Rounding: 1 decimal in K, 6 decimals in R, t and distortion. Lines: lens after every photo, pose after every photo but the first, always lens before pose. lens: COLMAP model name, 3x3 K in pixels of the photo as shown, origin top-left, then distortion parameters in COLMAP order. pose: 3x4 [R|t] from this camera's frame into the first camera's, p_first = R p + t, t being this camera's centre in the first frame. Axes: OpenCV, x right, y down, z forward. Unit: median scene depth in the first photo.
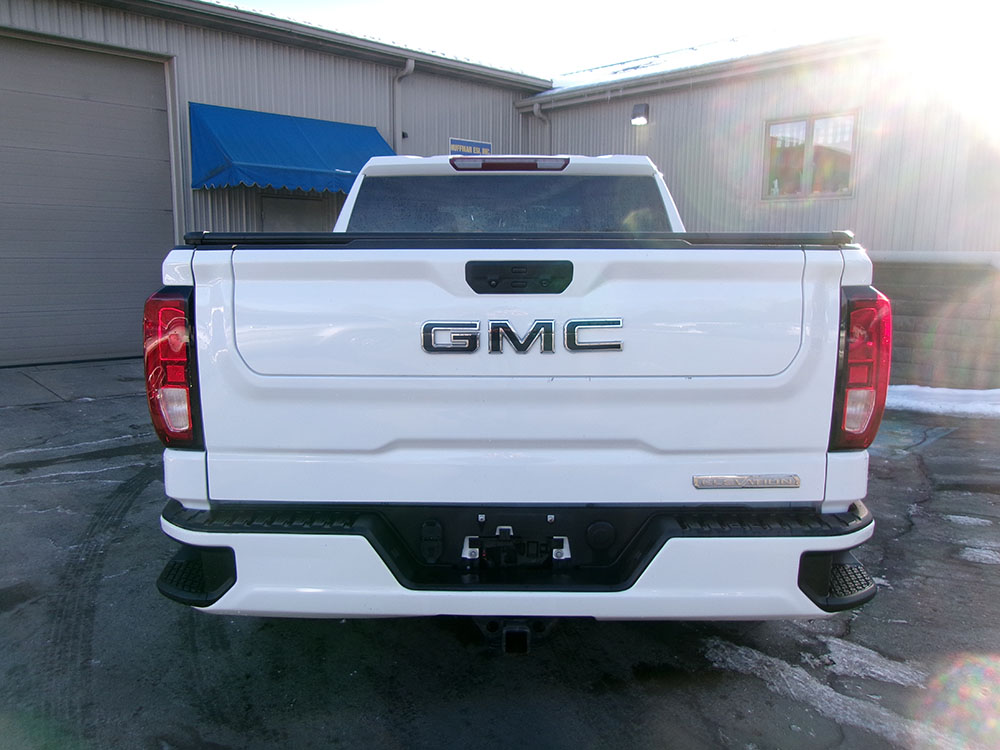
lens RADIAL K [[774.5, 0, 499.1], [0, 774.5, 379.3], [0, 0, 1]] dist [-0.002148, 0.019609]
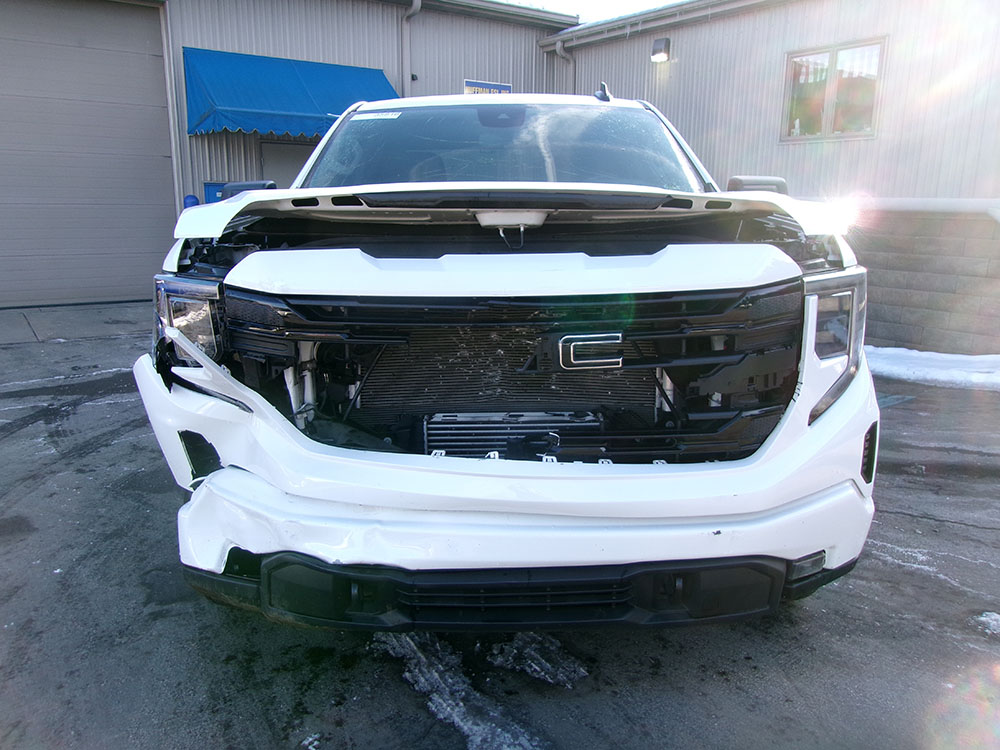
lens RADIAL K [[774.5, 0, 499.5], [0, 774.5, 375.5], [0, 0, 1]] dist [-0.002148, 0.019609]
pose [[0.991313, 0.031113, -0.127788, 0.153013], [-0.023433, 0.997852, 0.061174, -0.003773], [0.129416, -0.057648, 0.989913, 0.034189]]
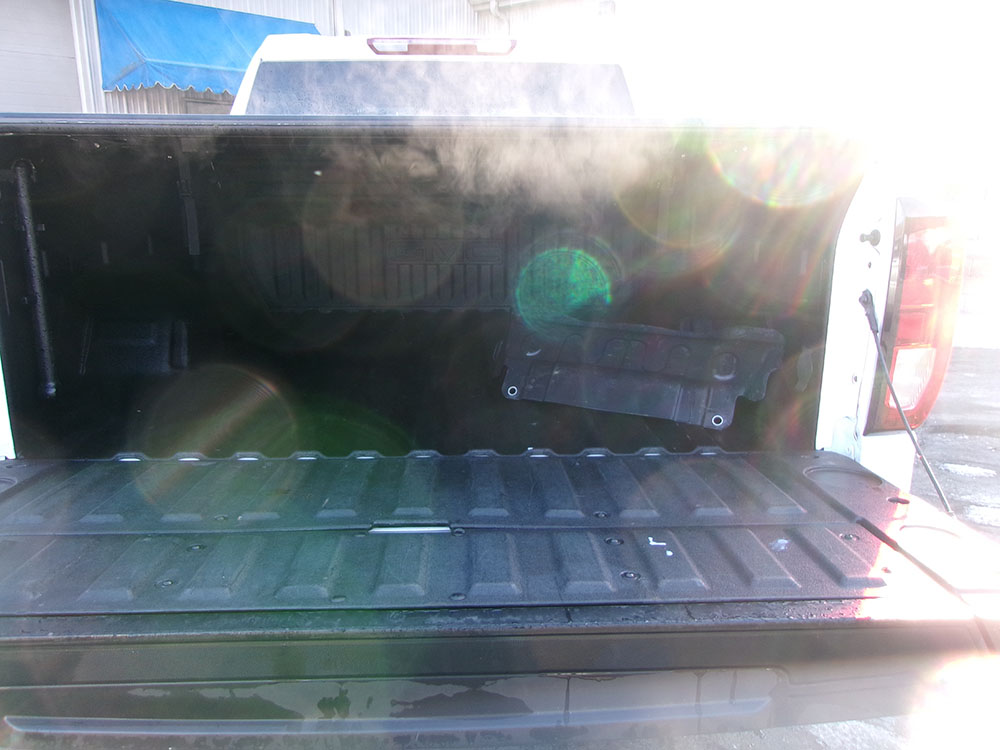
lens RADIAL K [[774.5, 0, 500.5], [0, 774.5, 370.6], [0, 0, 1]] dist [-0.002148, 0.019609]
pose [[0.998834, -0.009901, 0.047252, 0.013344], [0.005473, 0.995658, 0.092929, -0.007286], [-0.047967, -0.092563, 0.994551, 0.068635]]
